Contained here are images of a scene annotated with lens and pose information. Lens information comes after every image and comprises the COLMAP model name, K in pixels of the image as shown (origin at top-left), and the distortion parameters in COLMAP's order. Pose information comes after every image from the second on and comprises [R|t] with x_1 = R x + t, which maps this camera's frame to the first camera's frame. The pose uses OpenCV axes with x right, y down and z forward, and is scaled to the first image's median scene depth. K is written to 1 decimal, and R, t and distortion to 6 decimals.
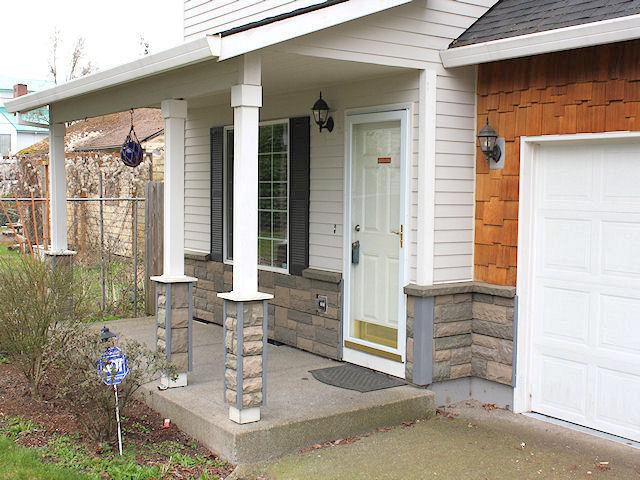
lens RADIAL K [[807.8, 0, 319.5], [0, 807.8, 241.5], [0, 0, 1]] dist [-0.007754, 0.000000]
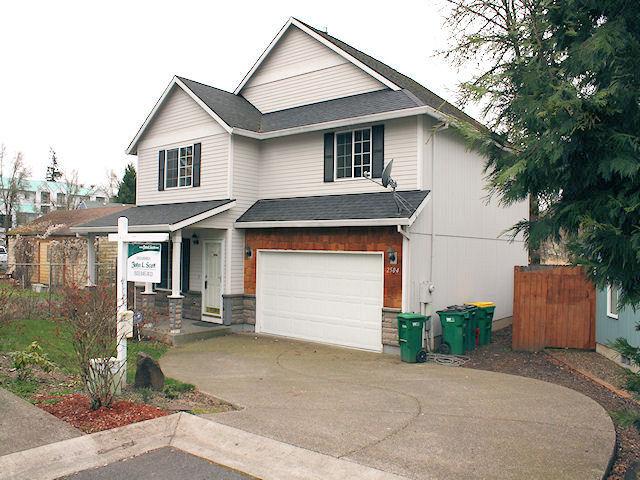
lens RADIAL K [[532.4, 0, 318.8], [0, 532.4, 241.9], [0, 0, 1]] dist [-0.092947, 0.037479]
pose [[0.960005, 0.011047, 0.279764, -0.117842], [0.009610, 0.997333, -0.072356, 0.001849], [-0.279818, 0.072150, 0.957338, -1.146754]]
